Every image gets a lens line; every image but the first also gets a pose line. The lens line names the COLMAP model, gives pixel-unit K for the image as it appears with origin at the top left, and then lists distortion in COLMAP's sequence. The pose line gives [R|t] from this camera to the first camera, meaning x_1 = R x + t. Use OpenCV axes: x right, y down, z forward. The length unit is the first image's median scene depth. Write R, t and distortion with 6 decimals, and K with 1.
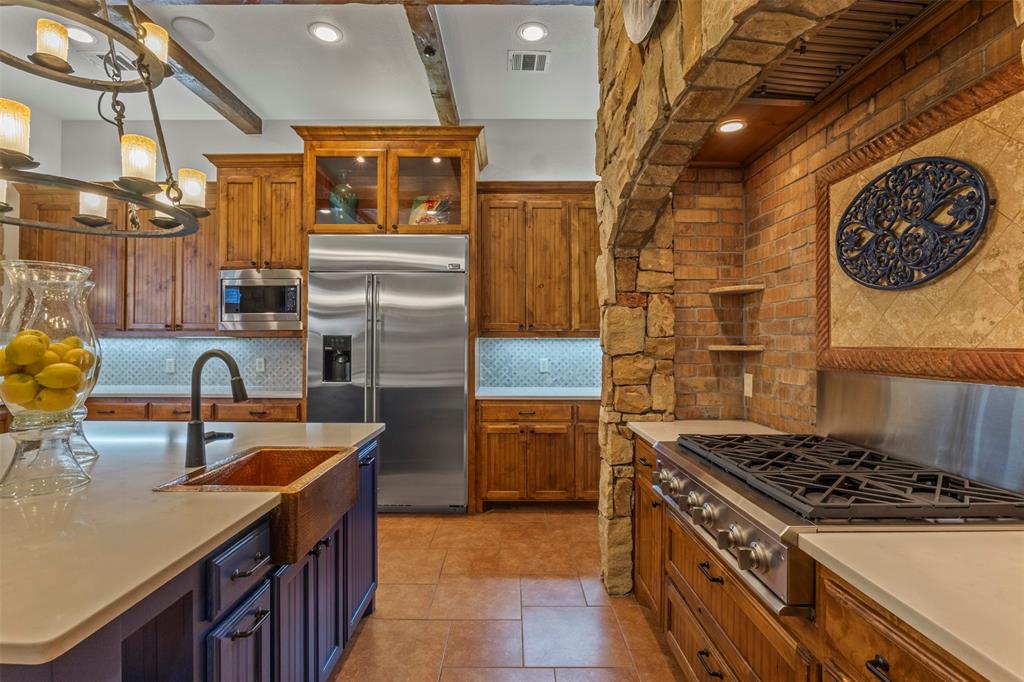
lens RADIAL K [[482.2, 0, 512.4], [0, 482.2, 344.9], [0, 0, 1]] dist [-0.024117, 0.005245]
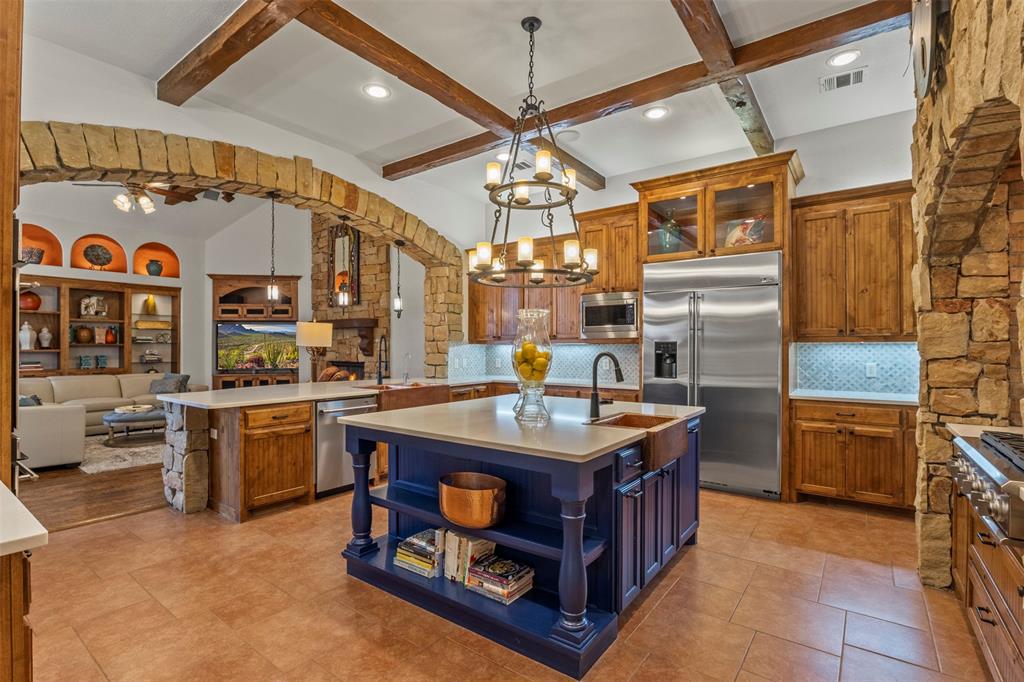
lens RADIAL K [[482.2, 0, 512.4], [0, 482.2, 344.9], [0, 0, 1]] dist [-0.024117, 0.005245]
pose [[0.804622, -0.004734, -0.593769, 0.064204], [-0.000804, 0.999959, -0.009063, 0.000447], [0.593787, 0.007770, 0.804585, -0.261611]]
